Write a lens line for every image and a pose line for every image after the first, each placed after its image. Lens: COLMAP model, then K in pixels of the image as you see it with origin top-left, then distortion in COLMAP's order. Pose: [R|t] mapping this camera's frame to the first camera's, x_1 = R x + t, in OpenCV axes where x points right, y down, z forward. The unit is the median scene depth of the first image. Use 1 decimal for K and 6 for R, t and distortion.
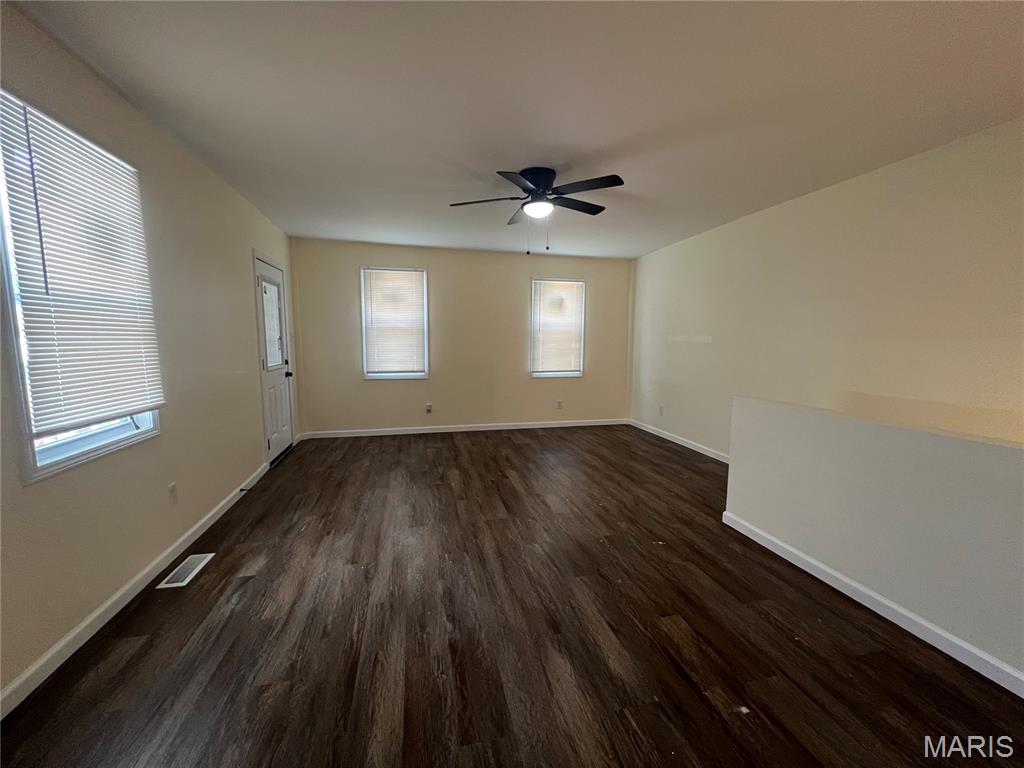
lens RADIAL K [[411.8, 0, 512.0], [0, 411.8, 384.0], [0, 0, 1]] dist [-0.000381, 0.000064]
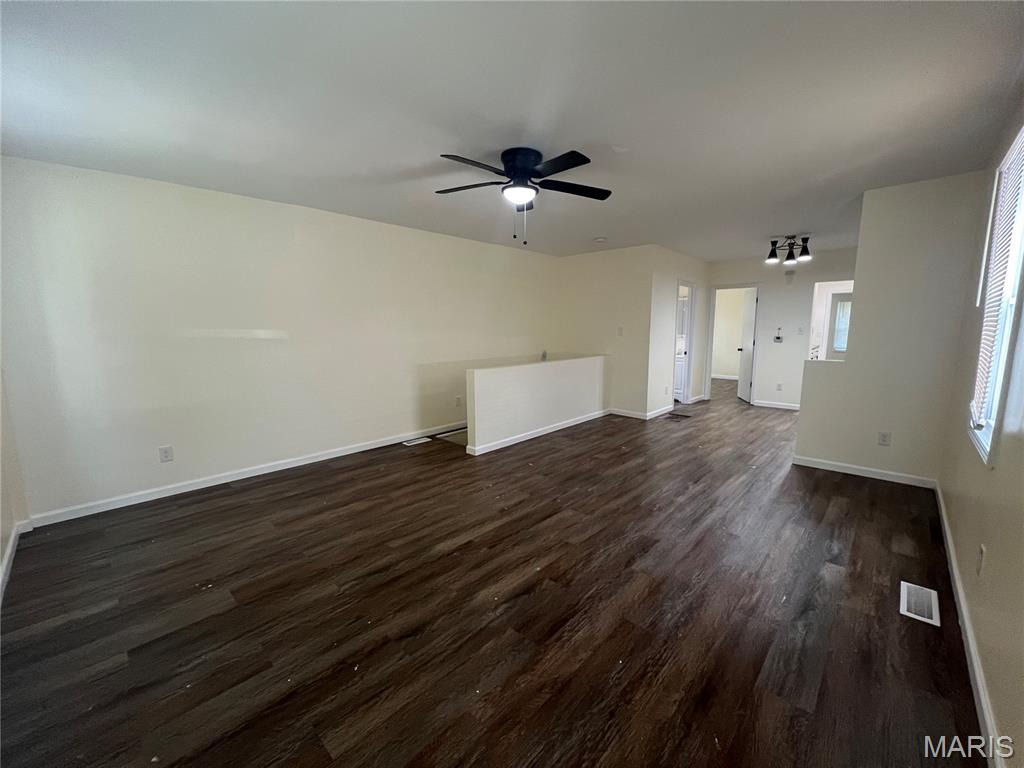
lens RADIAL K [[413.3, 0, 512.0], [0, 413.3, 384.0], [0, 0, 1]] dist [-0.001409, -0.000175]
pose [[-0.551933, -0.117680, 0.825543, -0.689841], [0.094438, 0.974802, 0.202095, -0.187035], [-0.828523, 0.189505, -0.526913, 1.476951]]
